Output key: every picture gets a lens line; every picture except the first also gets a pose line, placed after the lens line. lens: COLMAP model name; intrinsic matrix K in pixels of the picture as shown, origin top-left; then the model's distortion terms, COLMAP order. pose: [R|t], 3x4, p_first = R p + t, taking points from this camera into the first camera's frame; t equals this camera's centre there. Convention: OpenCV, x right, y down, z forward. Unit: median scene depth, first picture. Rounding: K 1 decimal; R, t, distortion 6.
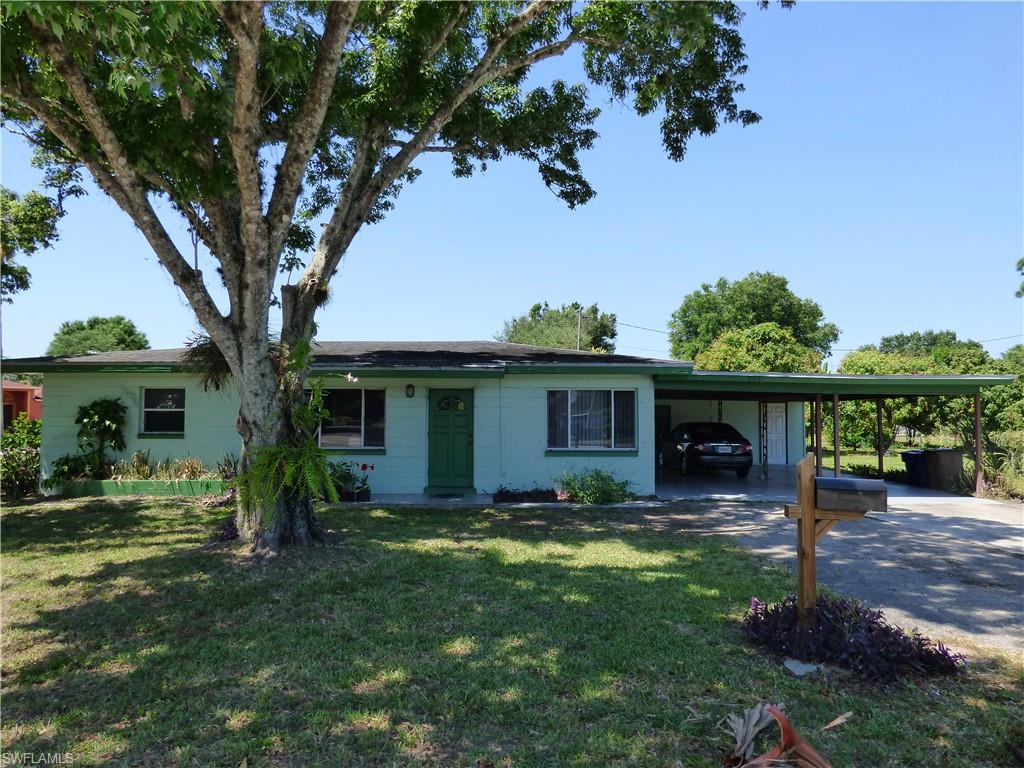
lens RADIAL K [[623.4, 0, 513.3], [0, 623.4, 377.1], [0, 0, 1]] dist [-0.016473, 0.004873]
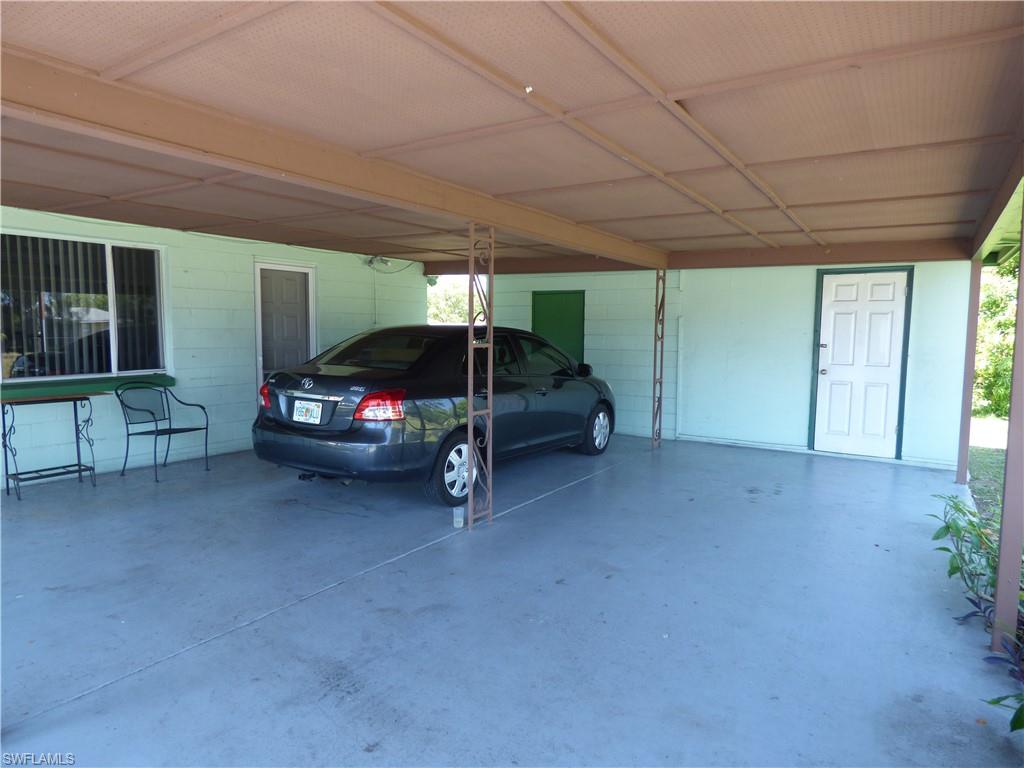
lens RADIAL K [[623.4, 0, 511.9], [0, 623.4, 385.6], [0, 0, 1]] dist [-0.016473, 0.004873]
pose [[0.839550, 0.048156, -0.541143, 0.440376], [0.028765, 0.990727, 0.132790, 0.052024], [0.542520, -0.127050, 0.830380, 0.615764]]
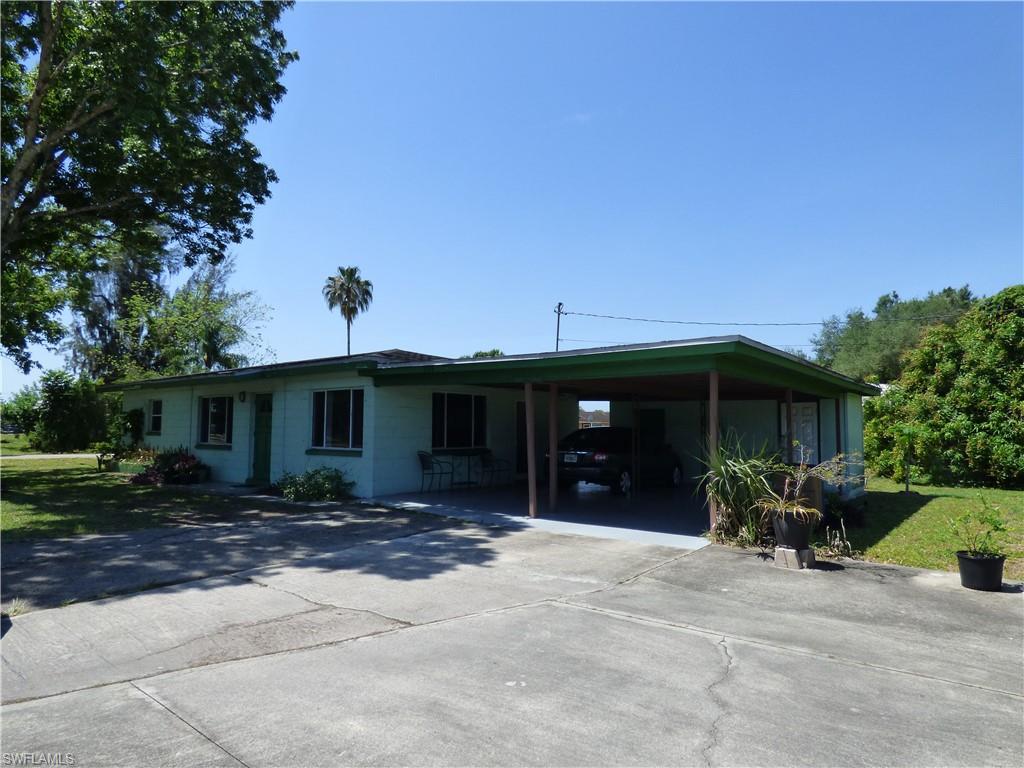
lens RADIAL K [[623.4, 0, 512.6], [0, 623.4, 381.0], [0, 0, 1]] dist [-0.016473, 0.004873]
pose [[0.783064, -0.050253, -0.619908, 0.600496], [0.033652, 0.998694, -0.038450, 0.033917], [0.621030, 0.009247, 0.783732, 0.240396]]
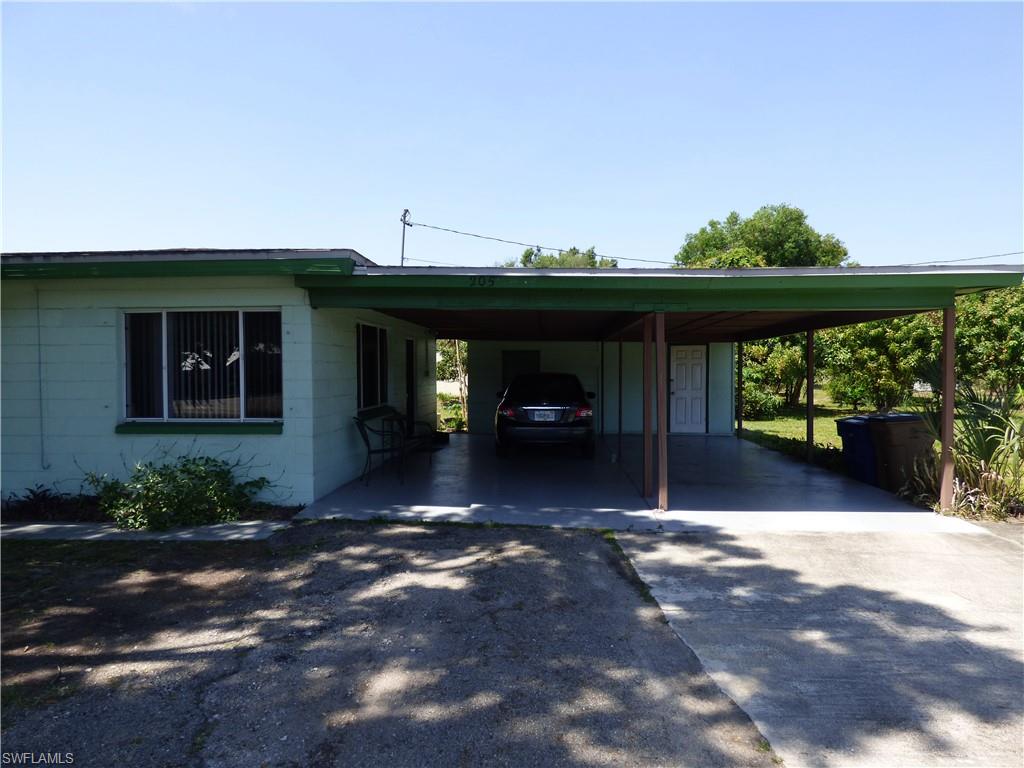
lens RADIAL K [[623.4, 0, 513.4], [0, 623.4, 382.7], [0, 0, 1]] dist [-0.016473, 0.004873]
pose [[0.998205, -0.007911, -0.059362, 0.263839], [0.012491, 0.996938, 0.077187, 0.027454], [0.058569, -0.077790, 0.995248, 0.295480]]
